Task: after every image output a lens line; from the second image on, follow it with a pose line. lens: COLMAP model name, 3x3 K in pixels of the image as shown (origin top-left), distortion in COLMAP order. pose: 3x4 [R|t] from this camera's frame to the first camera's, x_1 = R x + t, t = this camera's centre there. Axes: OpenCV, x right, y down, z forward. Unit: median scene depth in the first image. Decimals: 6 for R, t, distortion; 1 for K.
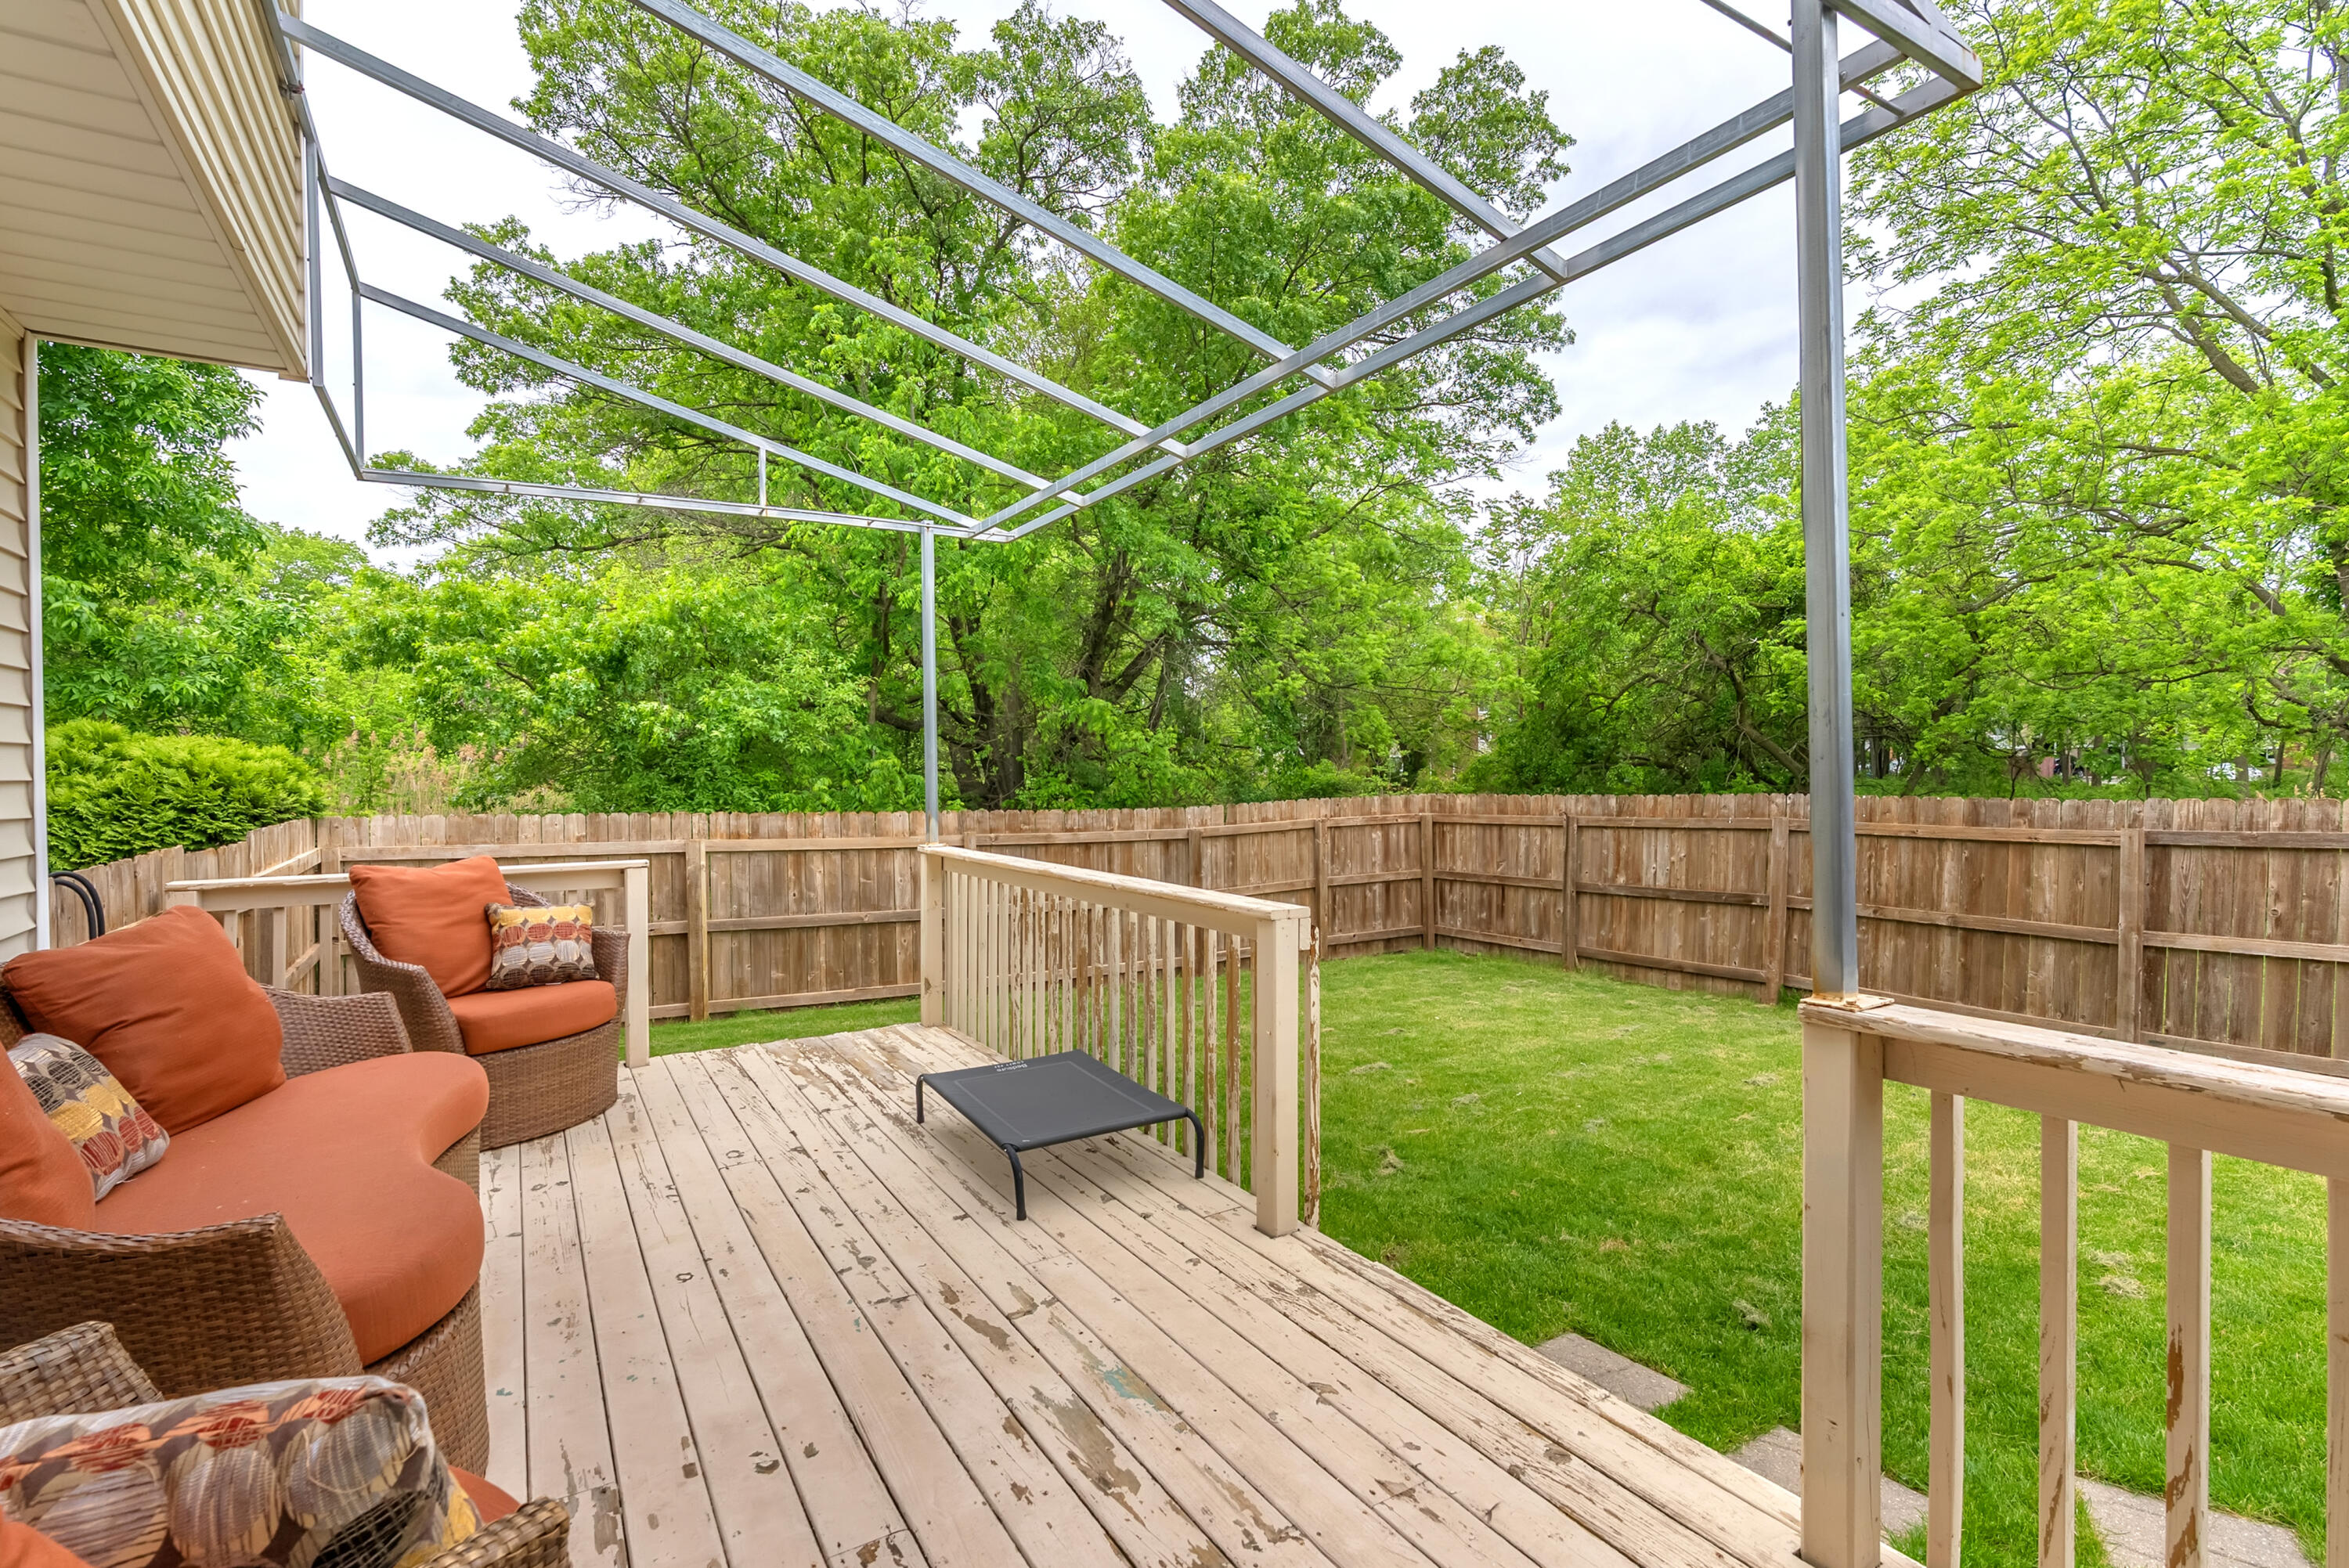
lens RADIAL K [[1113.3, 0, 1166.7], [0, 1113.3, 790.3], [0, 0, 1]] dist [0.000942, -0.000506]
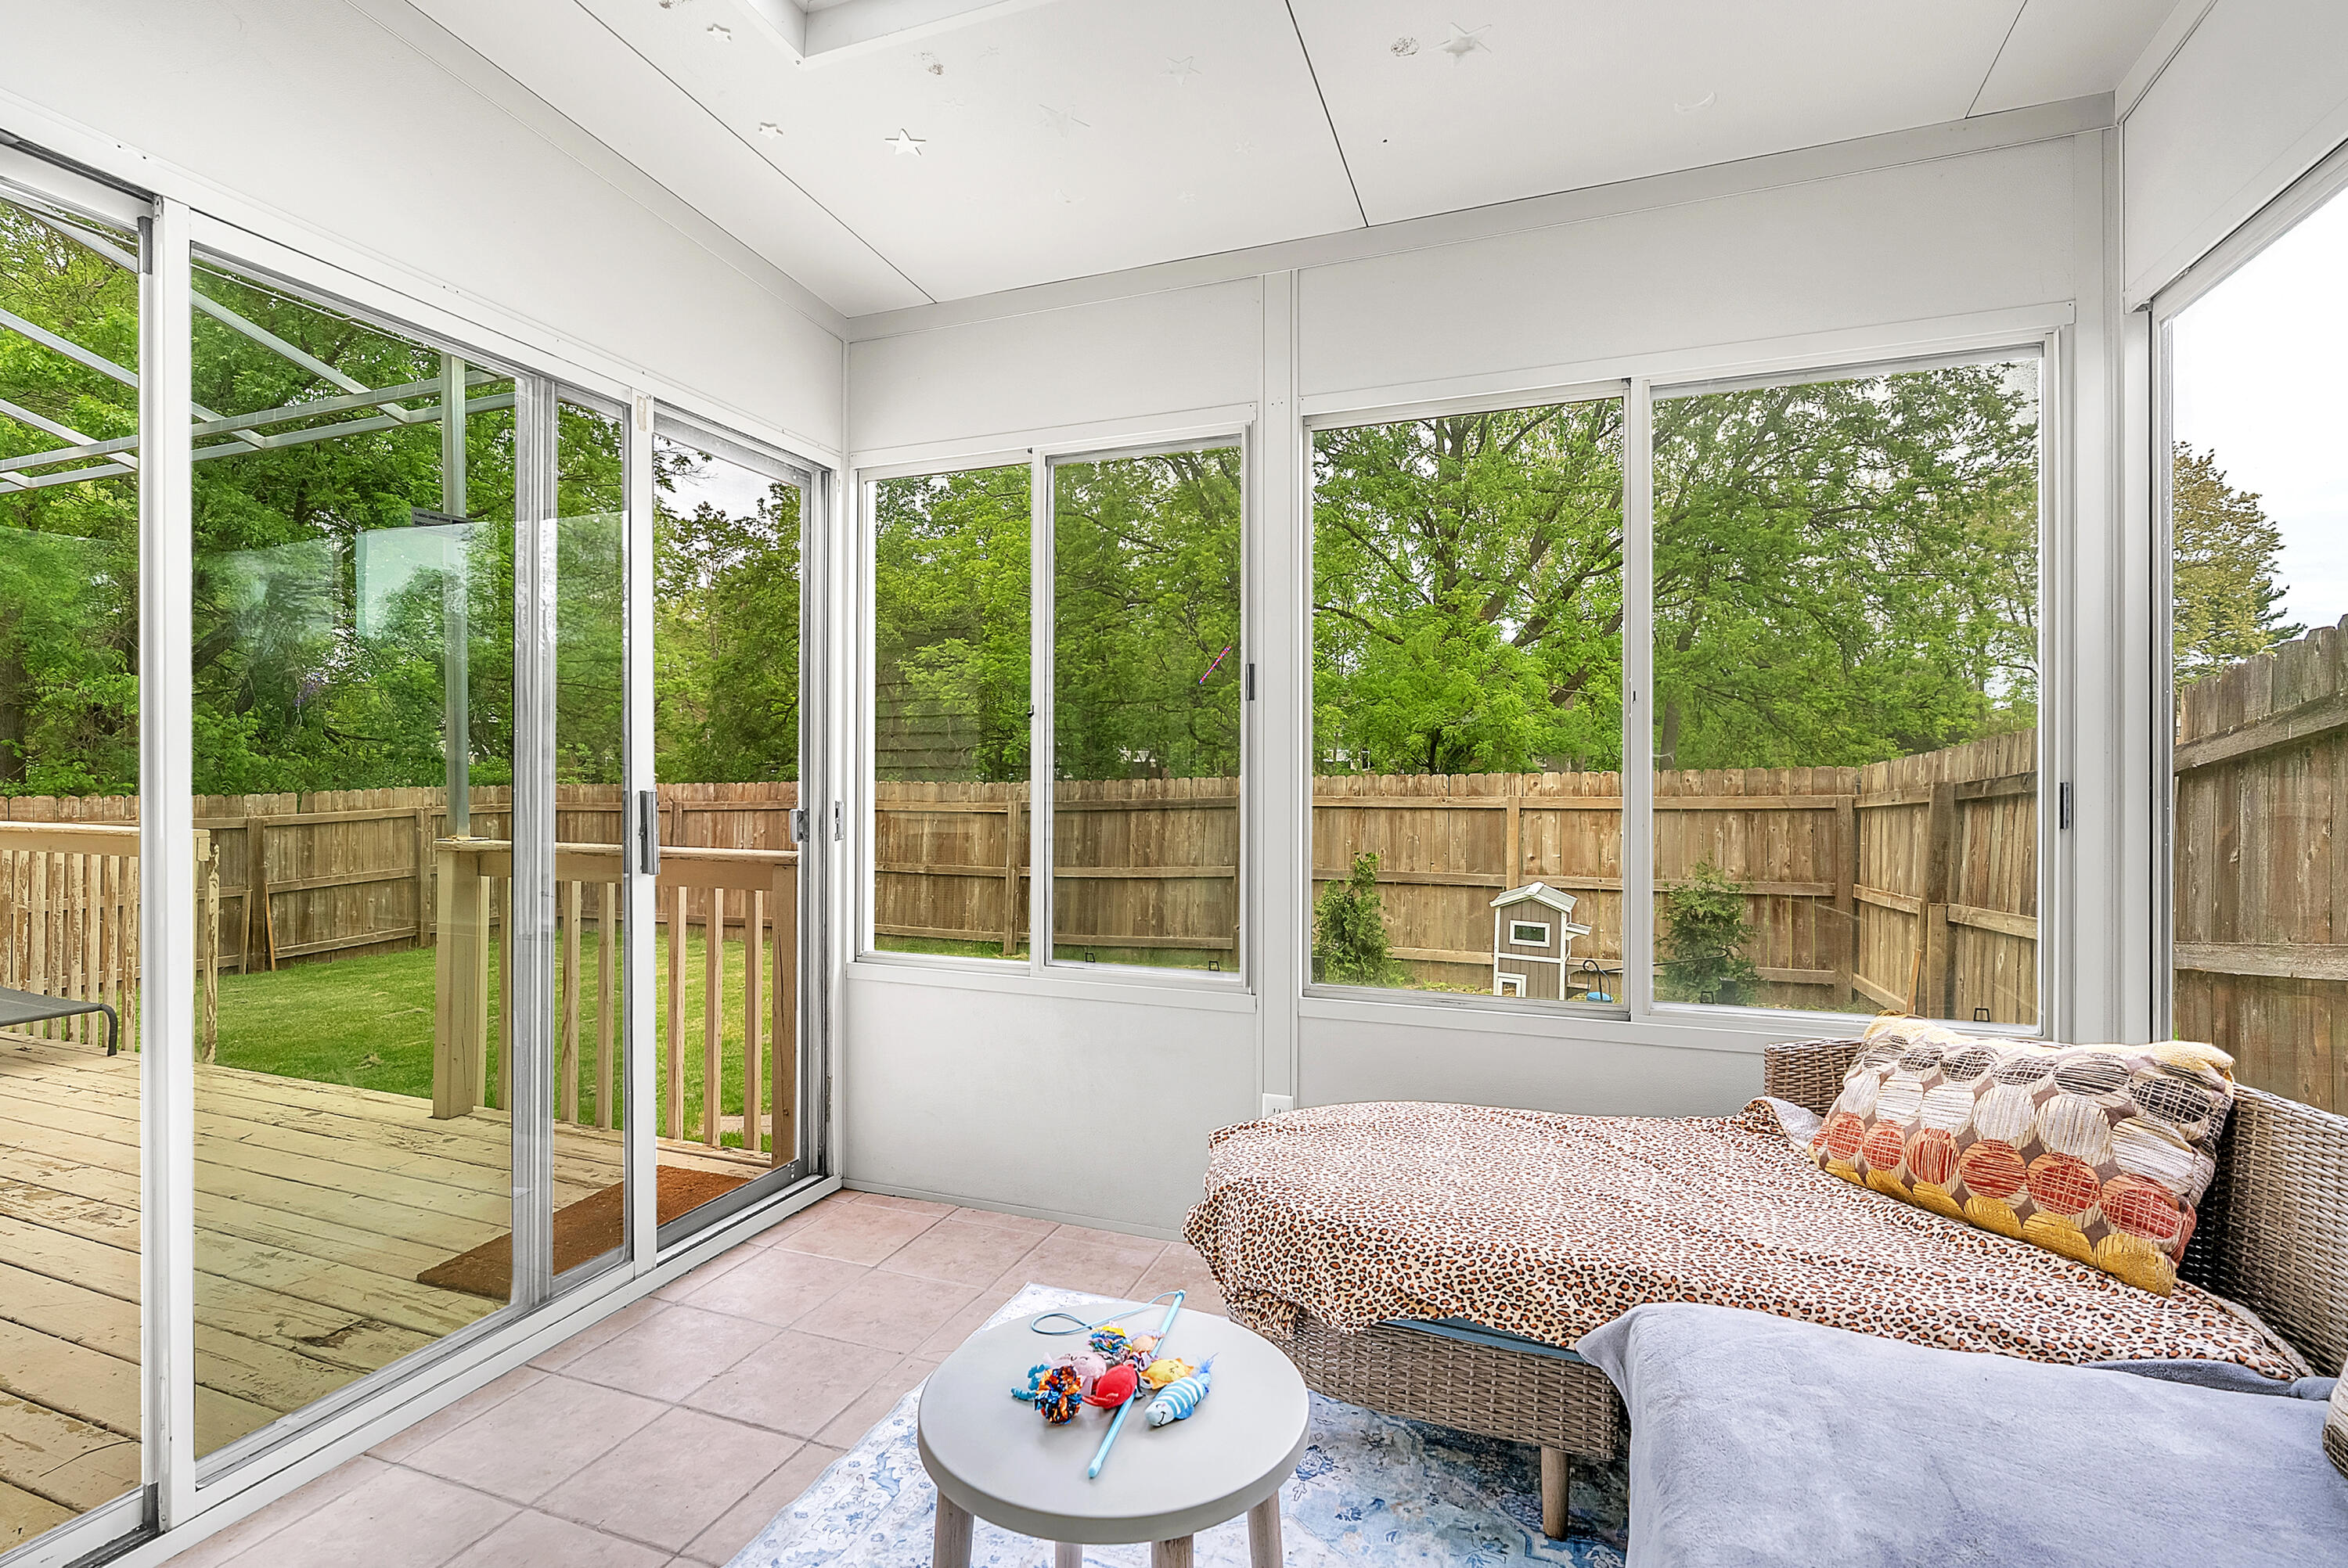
lens RADIAL K [[1126.0, 0, 1188.4], [0, 1126.0, 775.8], [0, 0, 1]] dist [-0.004087, 0.001167]
pose [[0.789612, 0.010478, 0.613518, 0.101212], [0.001691, 0.999813, -0.019252, 0.029467], [-0.613605, 0.016239, 0.789446, -0.363988]]
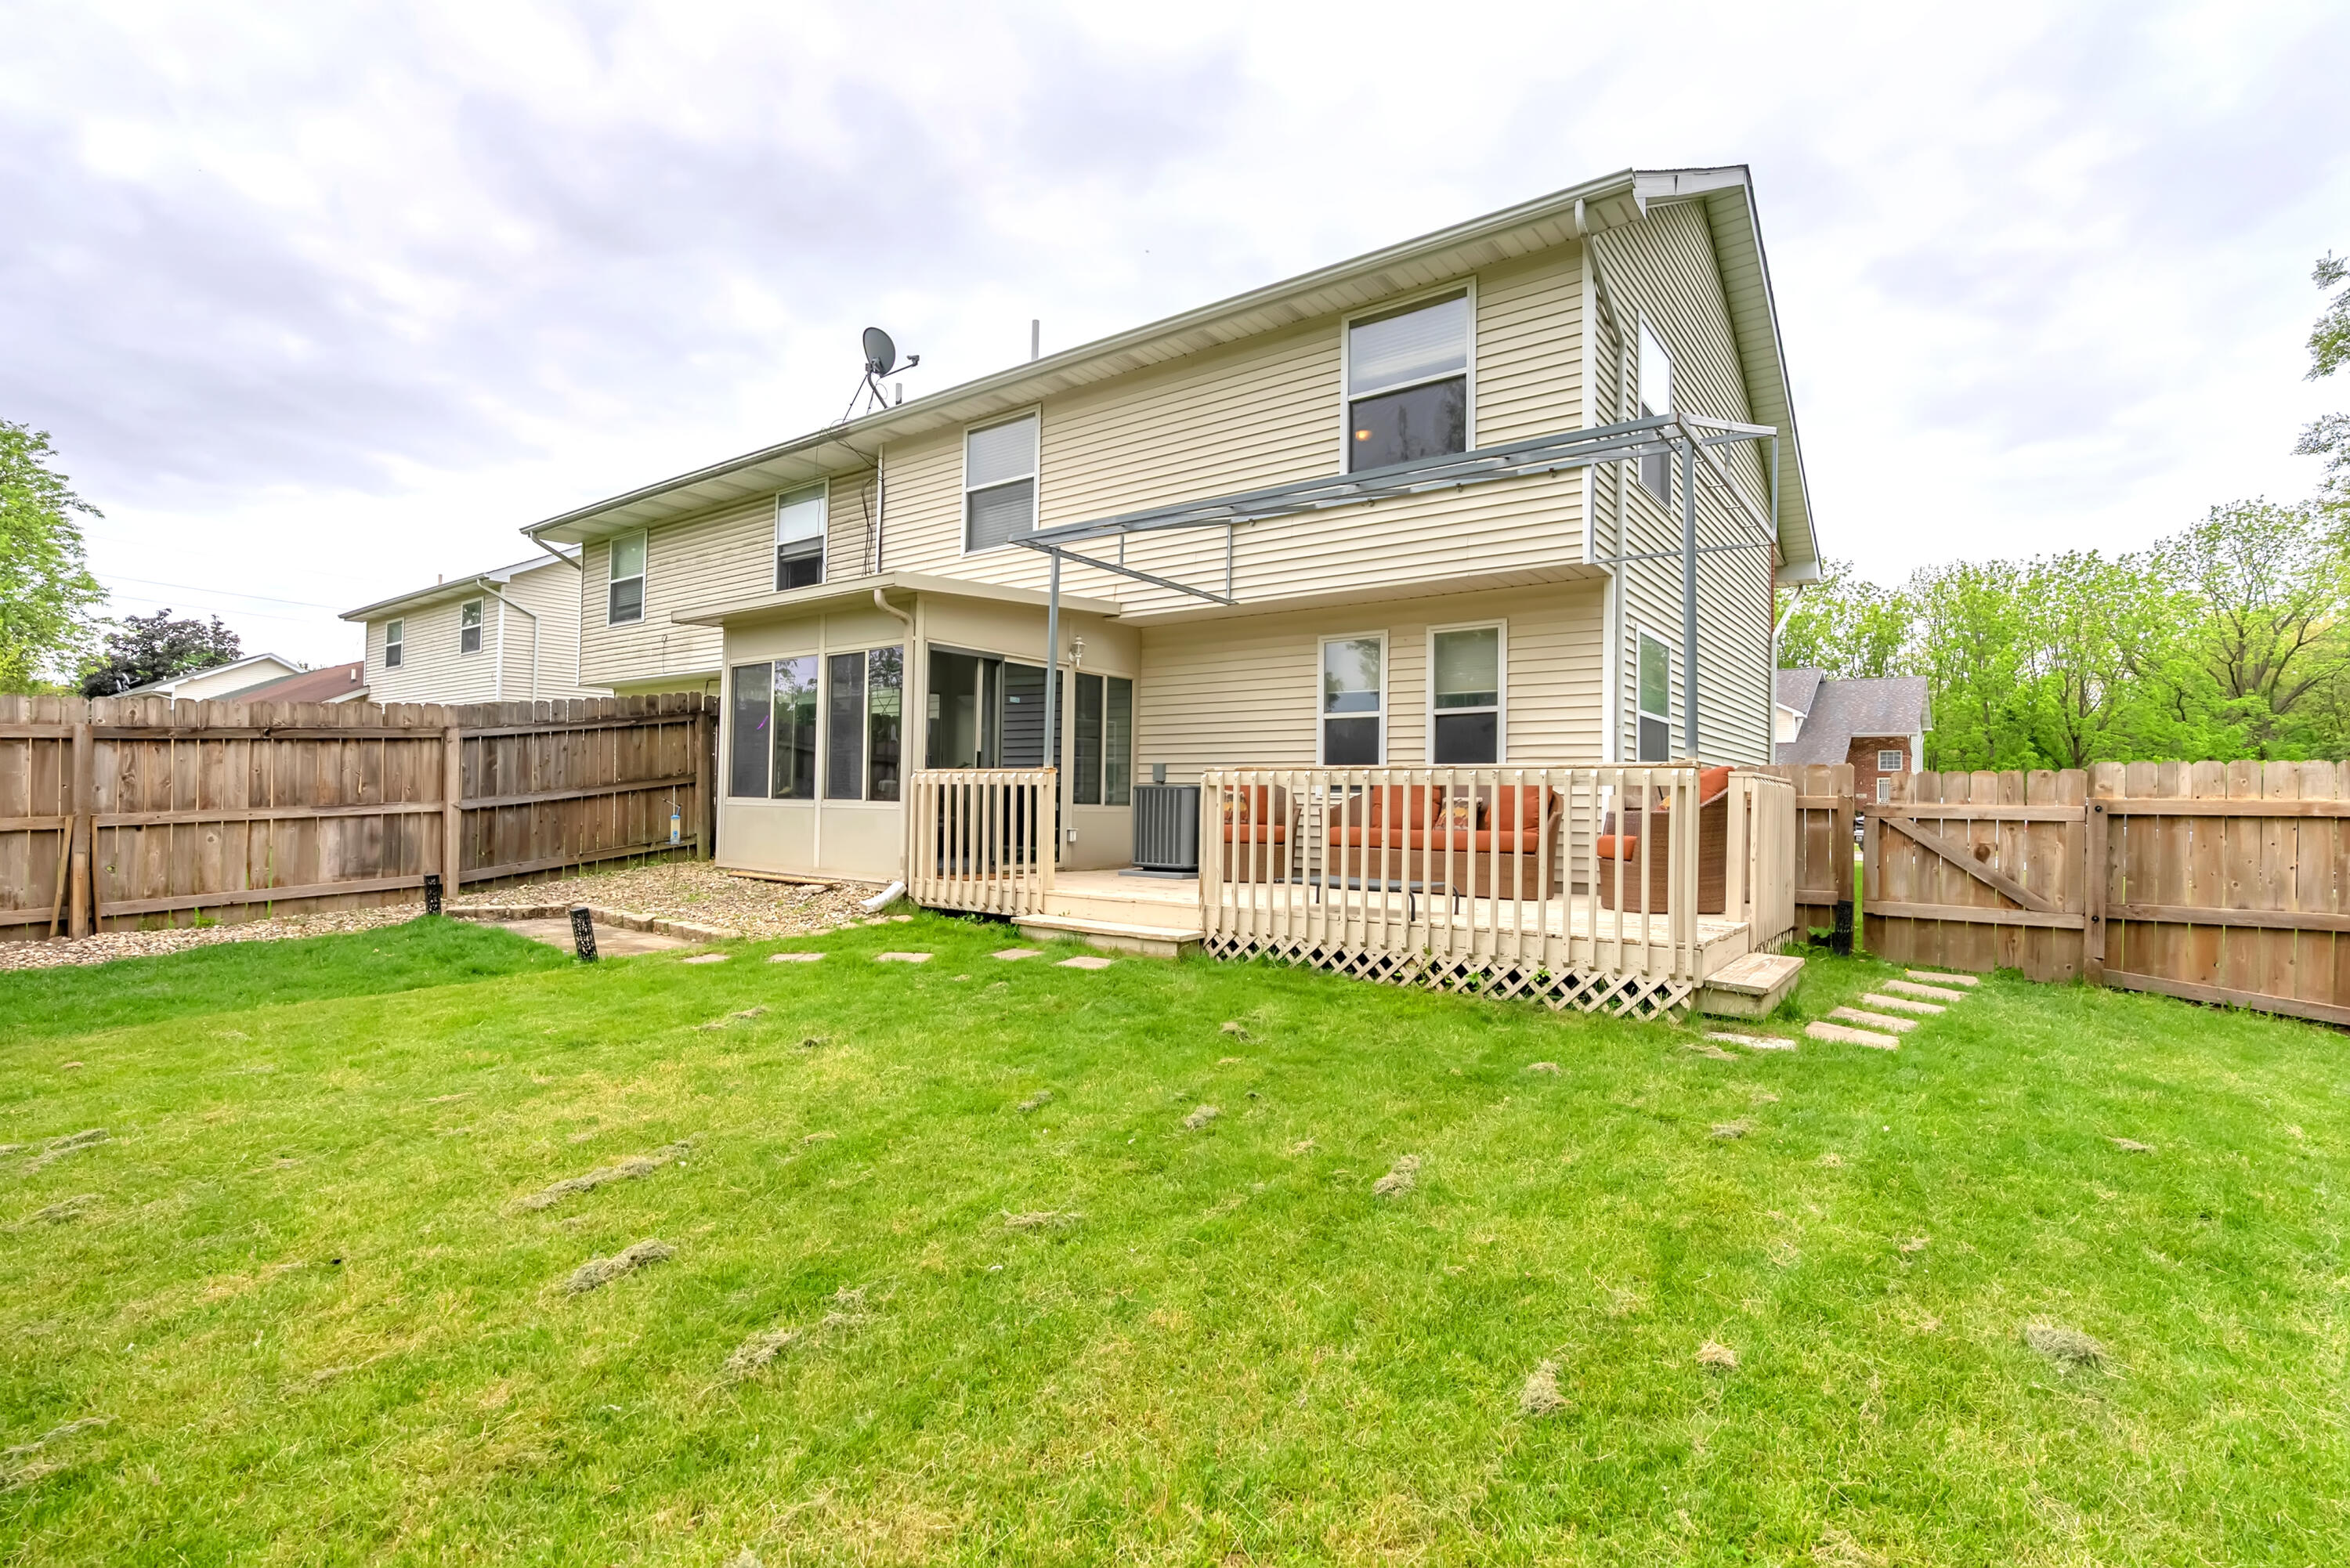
lens RADIAL K [[1113.8, 0, 1174.4], [0, 1113.8, 787.4], [0, 0, 1]] dist [0.000942, -0.000506]
pose [[-0.923340, -0.010989, -0.383827, 0.479712], [-0.015180, 0.999854, 0.007891, 0.056304], [0.383684, 0.013112, -0.923371, 1.370655]]
